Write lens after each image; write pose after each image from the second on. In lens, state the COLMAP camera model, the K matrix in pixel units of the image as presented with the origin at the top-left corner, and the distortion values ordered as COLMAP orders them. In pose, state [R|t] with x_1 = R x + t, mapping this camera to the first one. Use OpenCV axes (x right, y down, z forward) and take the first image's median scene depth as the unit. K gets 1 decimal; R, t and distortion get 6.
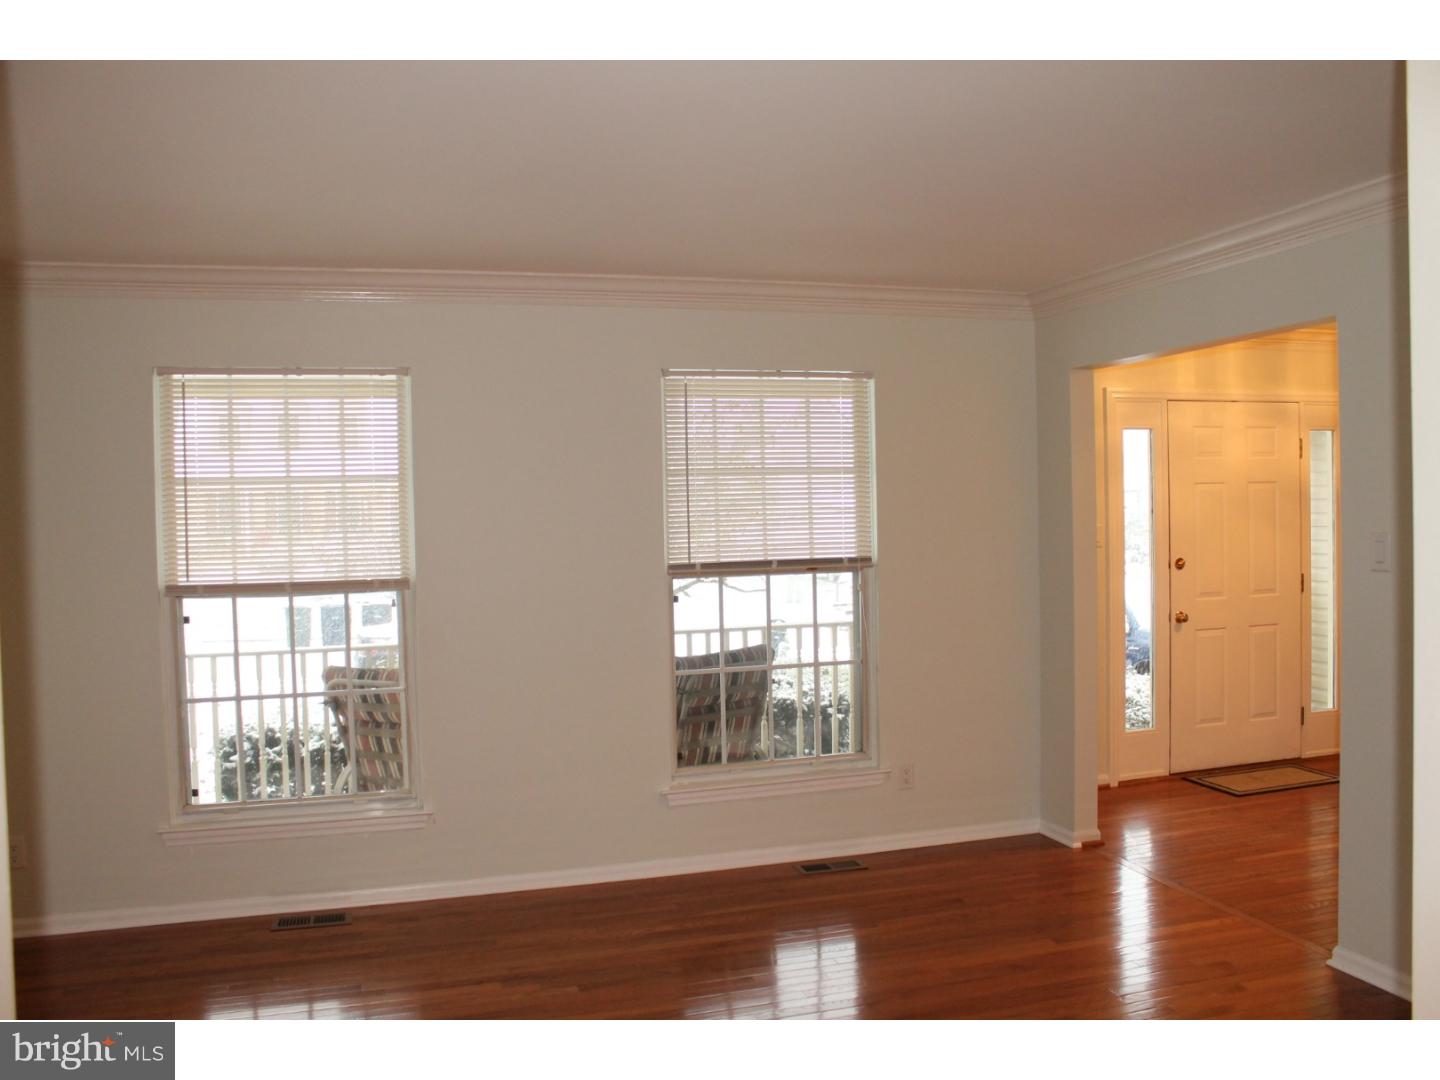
lens RADIAL K [[1212.6, 0, 720.0], [0, 1212.6, 540.0], [0, 0, 1]] dist [-0.169959, 0.172235]
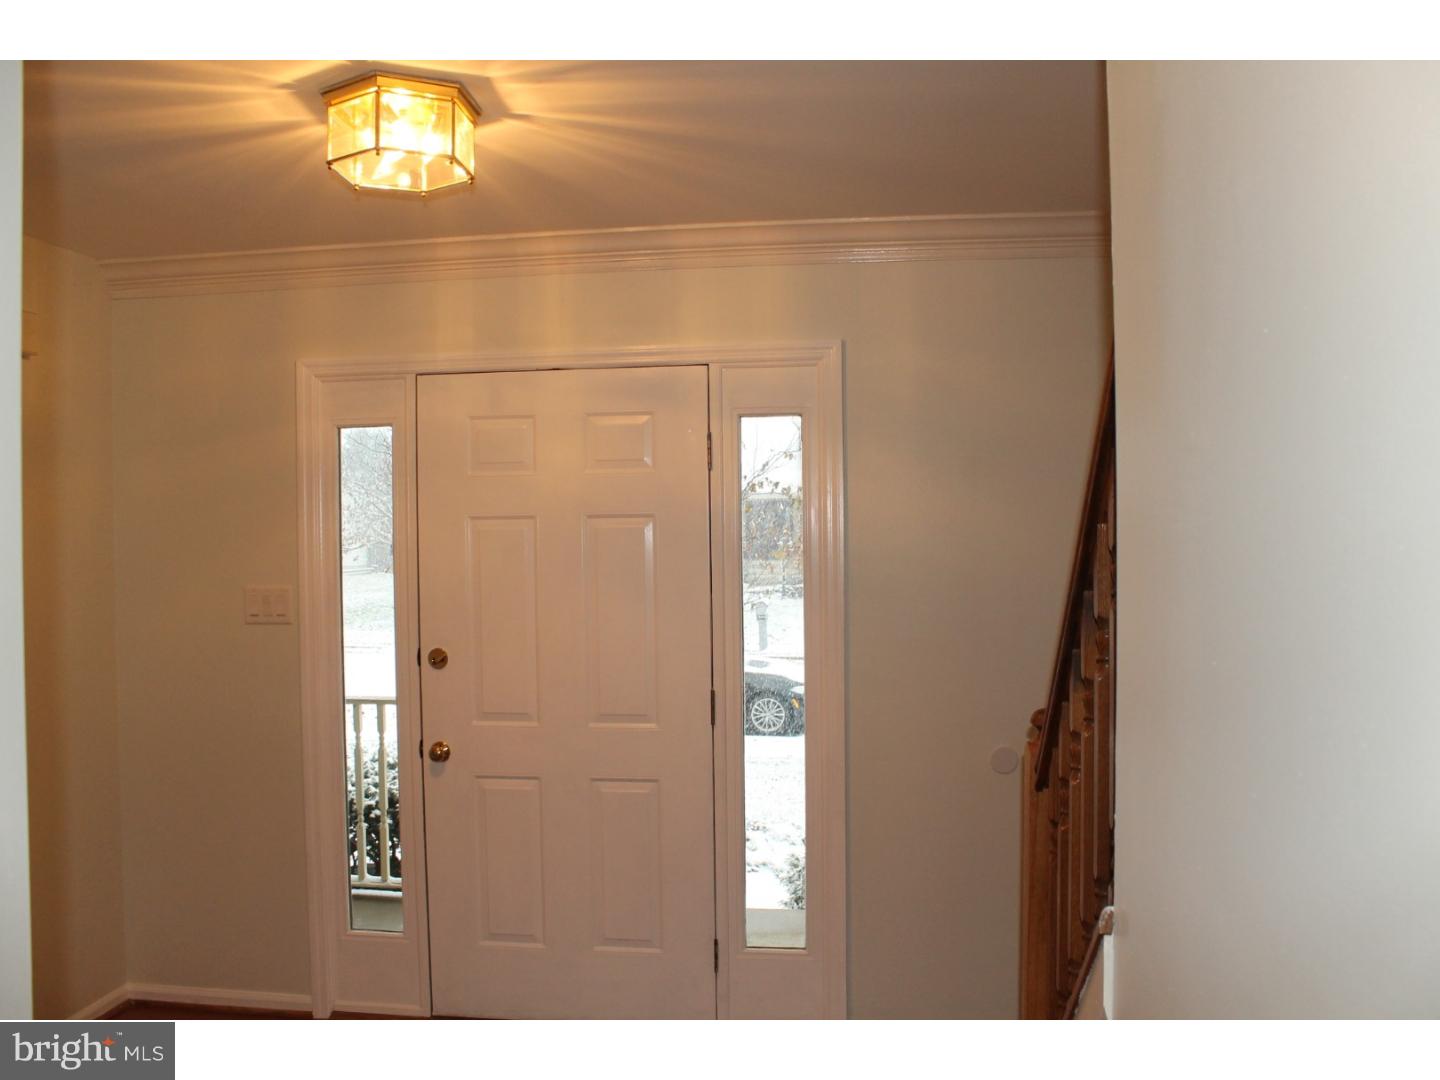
lens RADIAL K [[1212.6, 0, 720.0], [0, 1212.6, 540.0], [0, 0, 1]] dist [-0.169959, 0.172235]
pose [[0.921896, 0.009081, -0.387331, 0.734102], [-0.016556, 0.999735, -0.015968, -0.029915], [0.387084, 0.021134, 0.921802, 0.517501]]
